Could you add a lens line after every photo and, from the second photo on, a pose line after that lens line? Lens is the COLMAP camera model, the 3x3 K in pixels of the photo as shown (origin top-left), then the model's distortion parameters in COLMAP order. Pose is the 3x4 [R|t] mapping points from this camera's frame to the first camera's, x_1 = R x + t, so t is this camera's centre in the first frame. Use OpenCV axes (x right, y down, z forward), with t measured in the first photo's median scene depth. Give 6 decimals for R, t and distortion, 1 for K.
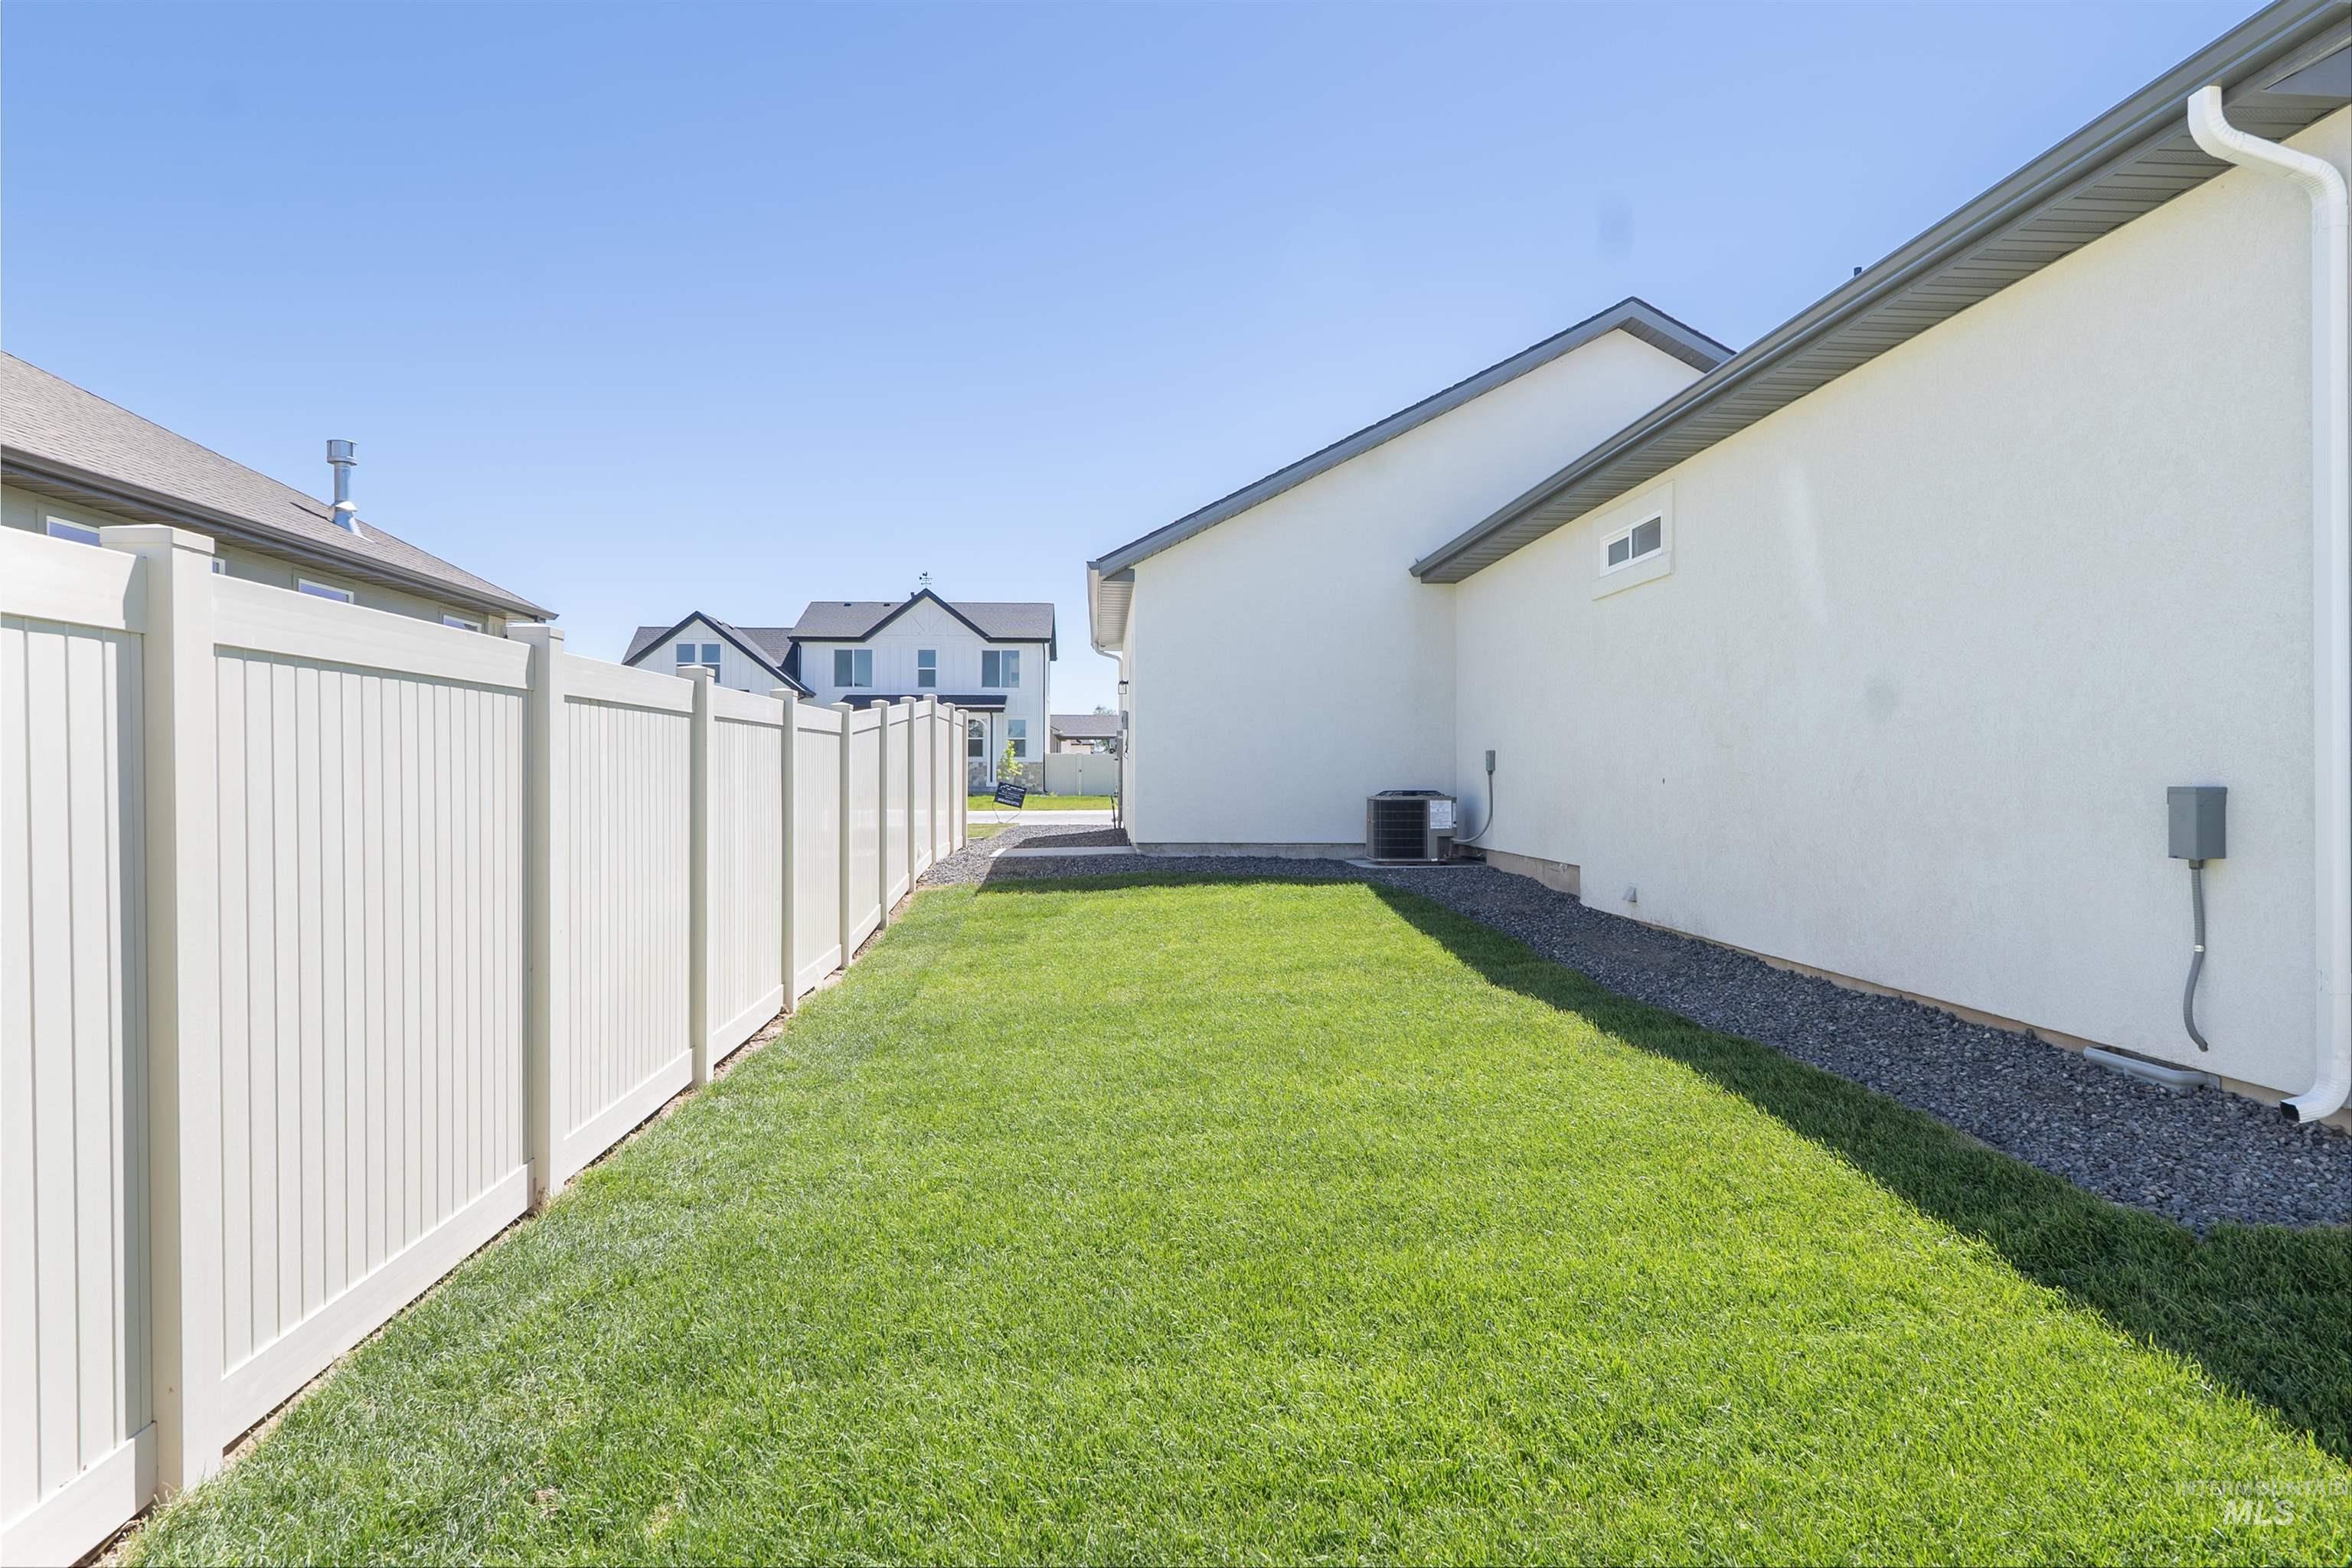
lens RADIAL K [[1472.3, 0, 1175.7], [0, 1472.3, 790.7], [0, 0, 1]] dist [0.003415, -0.002568]
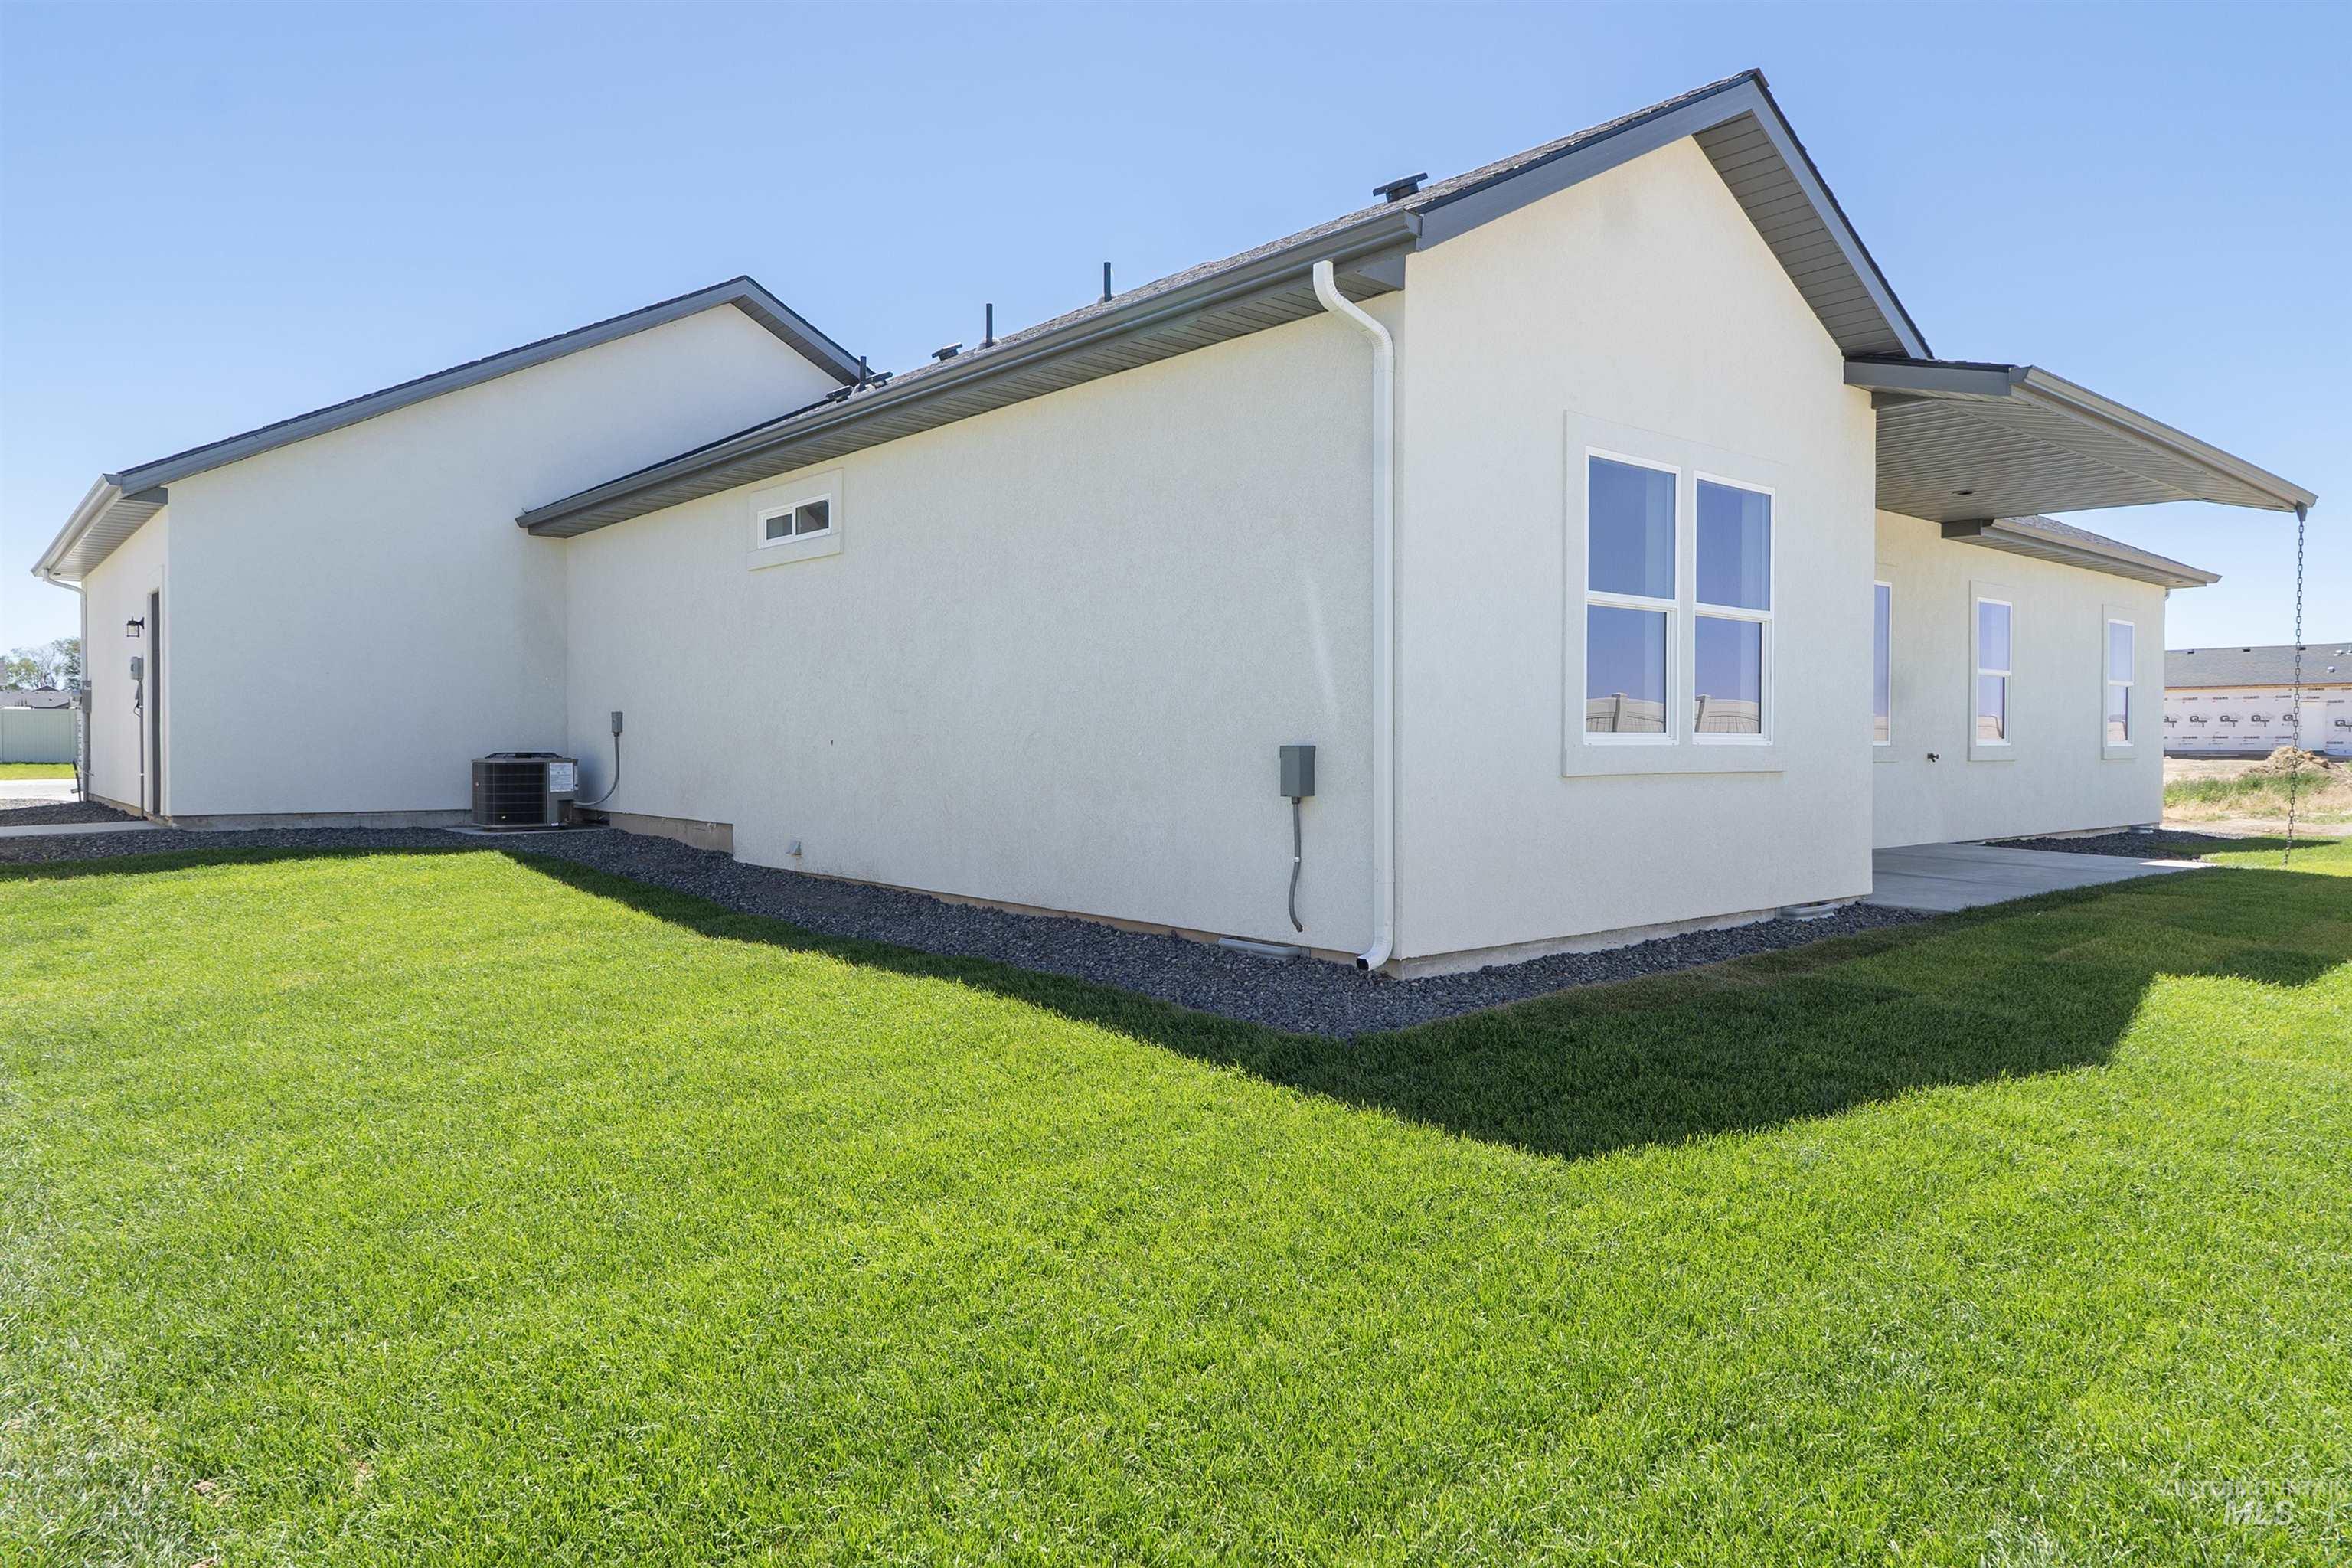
lens RADIAL K [[1495.7, 0, 1176.0], [0, 1495.7, 784.0], [0, 0, 1]] dist [-0.002021, -0.000575]
pose [[0.795140, -0.014061, 0.606263, -0.131917], [0.002308, 0.999794, 0.020160, 0.002336], [-0.606421, -0.014631, 0.795009, -0.035212]]
